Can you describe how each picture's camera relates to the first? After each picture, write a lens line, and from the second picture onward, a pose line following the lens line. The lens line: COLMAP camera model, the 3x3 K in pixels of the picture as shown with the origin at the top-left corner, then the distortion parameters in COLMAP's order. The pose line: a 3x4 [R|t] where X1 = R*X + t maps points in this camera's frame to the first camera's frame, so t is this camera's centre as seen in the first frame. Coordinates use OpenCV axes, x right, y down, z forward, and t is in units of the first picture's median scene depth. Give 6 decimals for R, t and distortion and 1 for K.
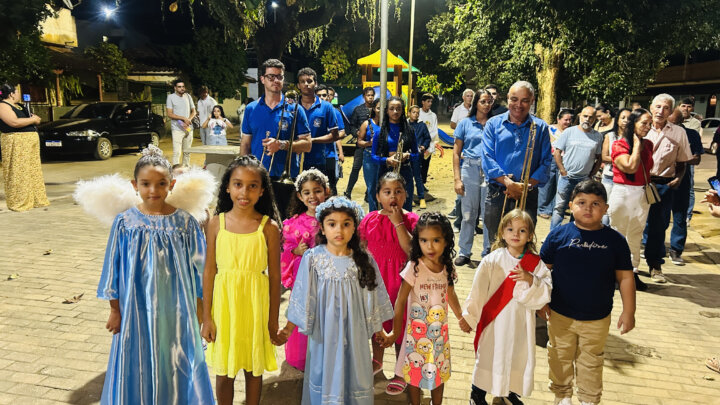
lens RADIAL K [[532.0, 0, 358.6], [0, 532.0, 194.9], [0, 0, 1]] dist [0.013141, -0.022034]
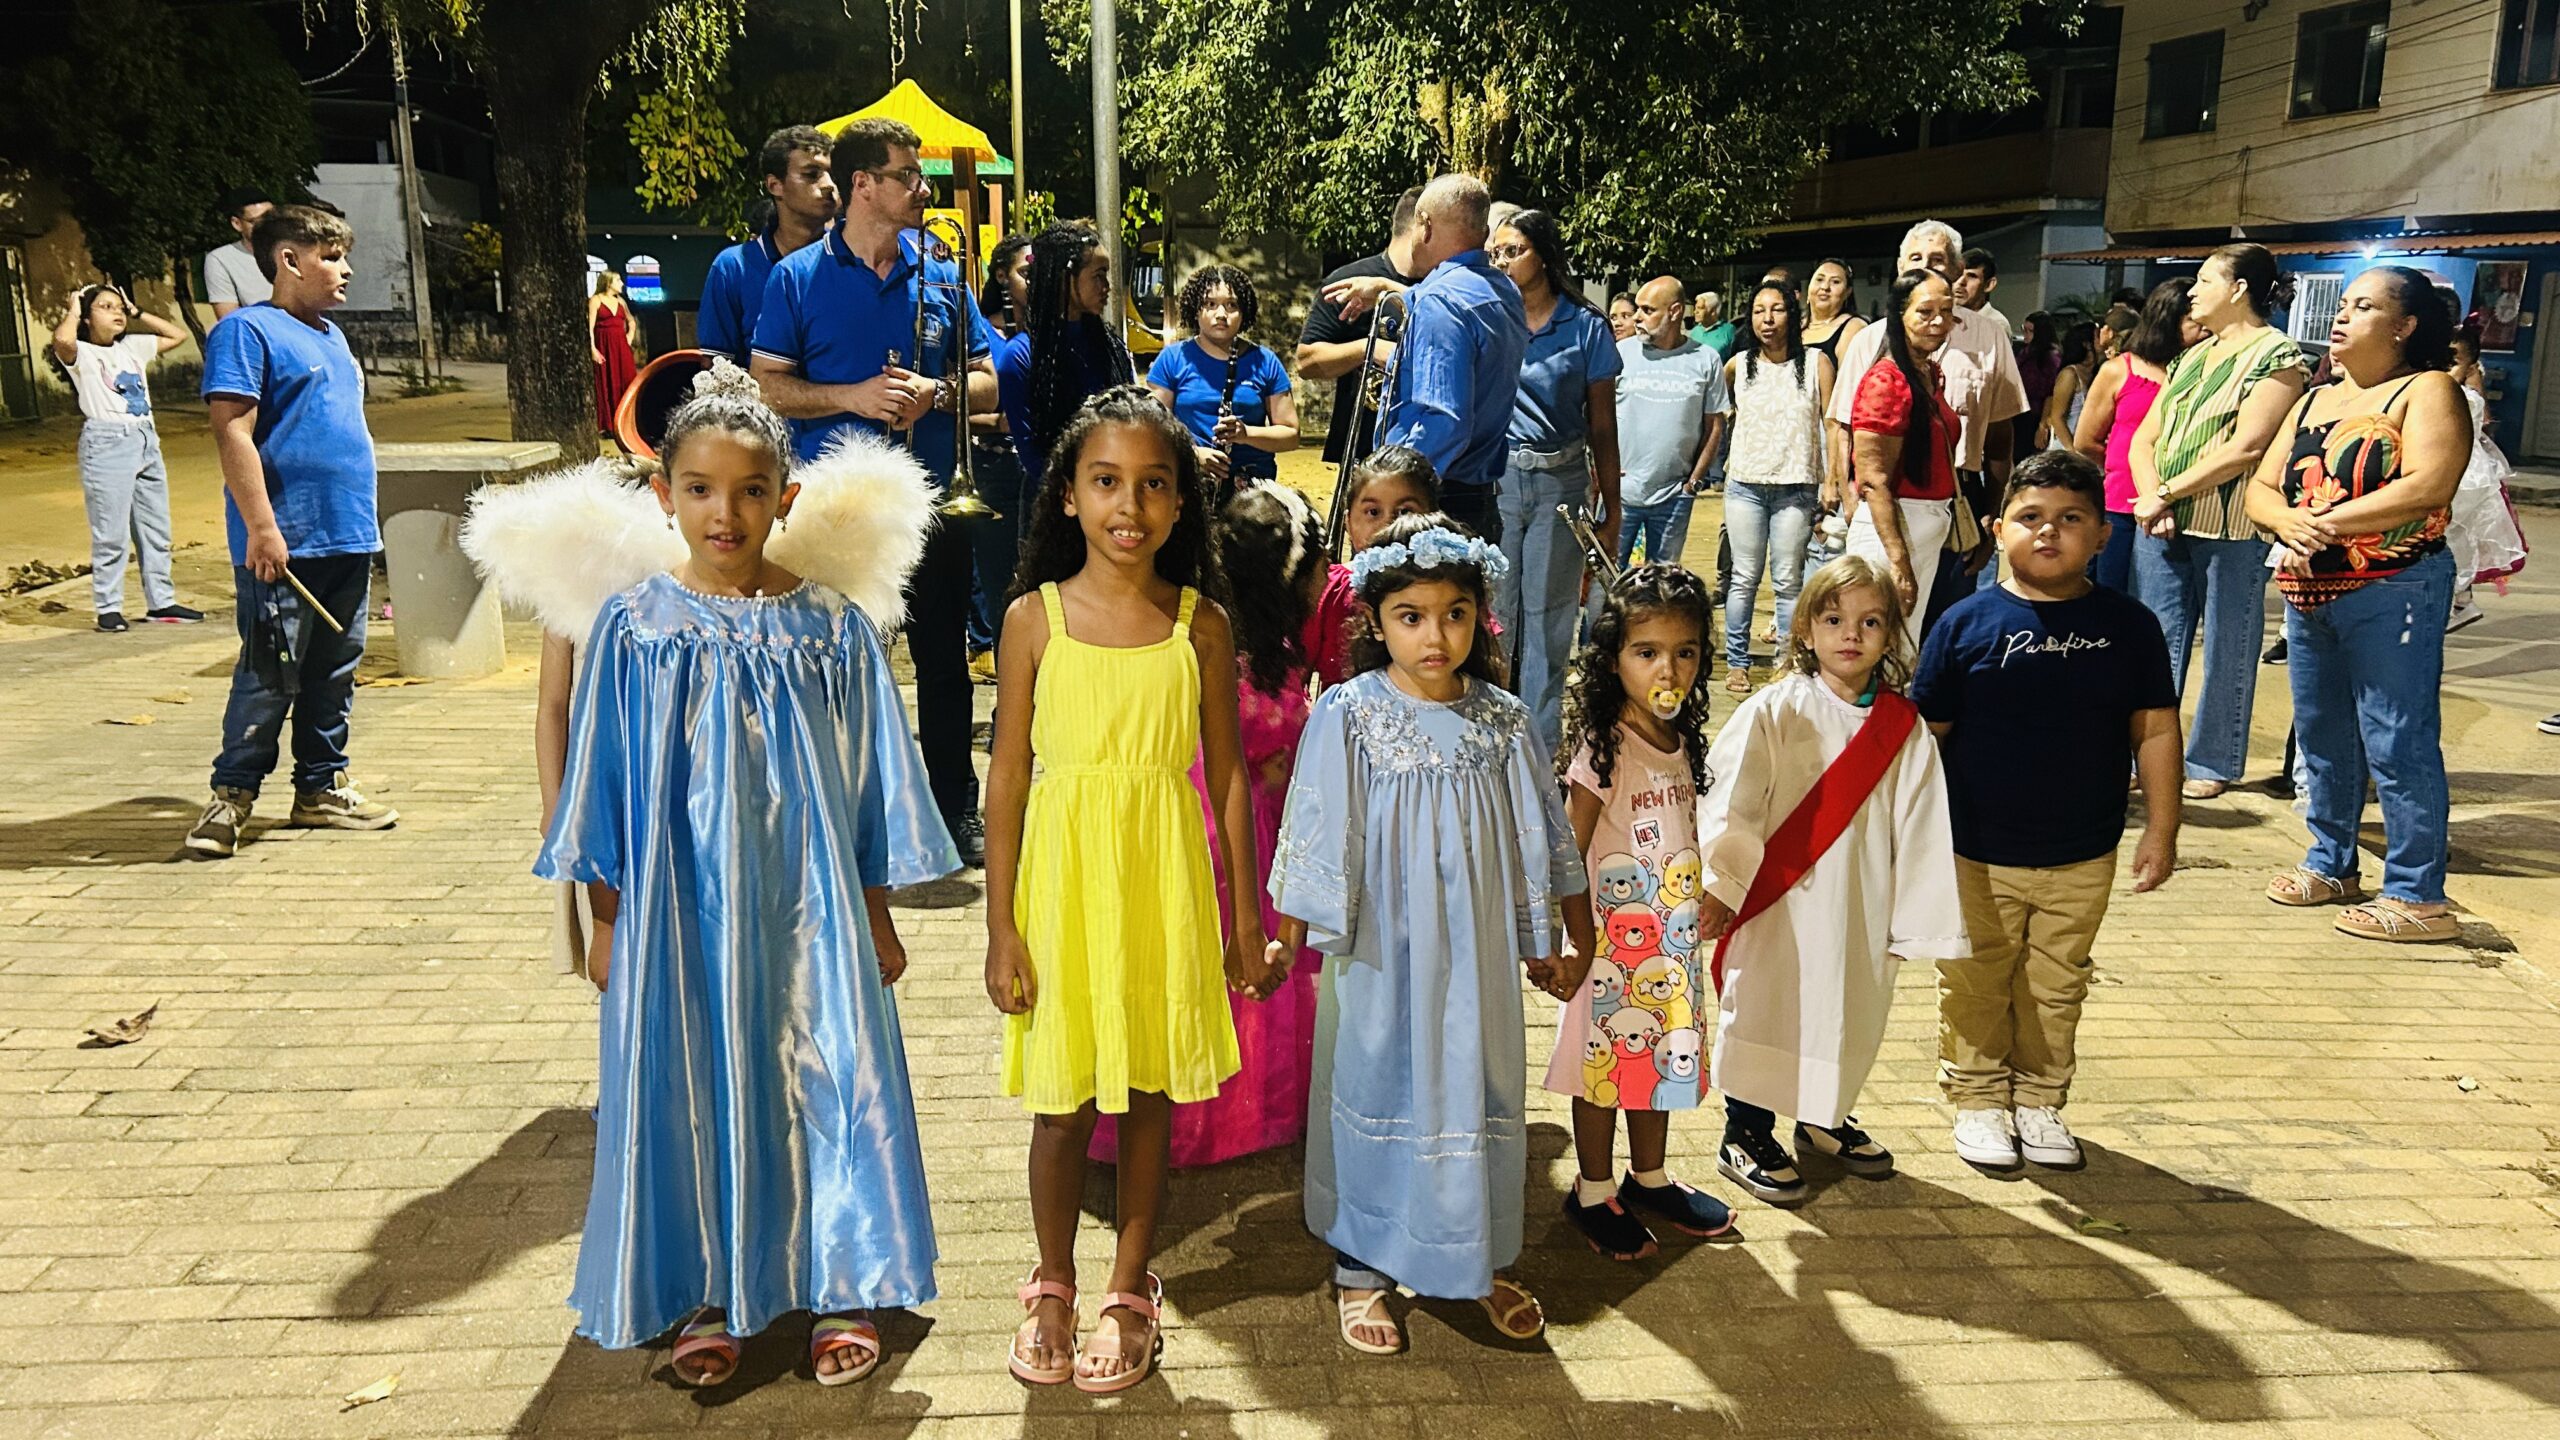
lens RADIAL K [[1891.4, 0, 1280.6], [0, 1891.4, 722.8], [0, 0, 1]] dist [0.013141, -0.022034]
pose [[0.957858, -0.071552, 0.278187, -0.172567], [0.058561, 0.996782, 0.054745, 0.024149], [-0.281209, -0.036147, 0.958965, -0.004948]]
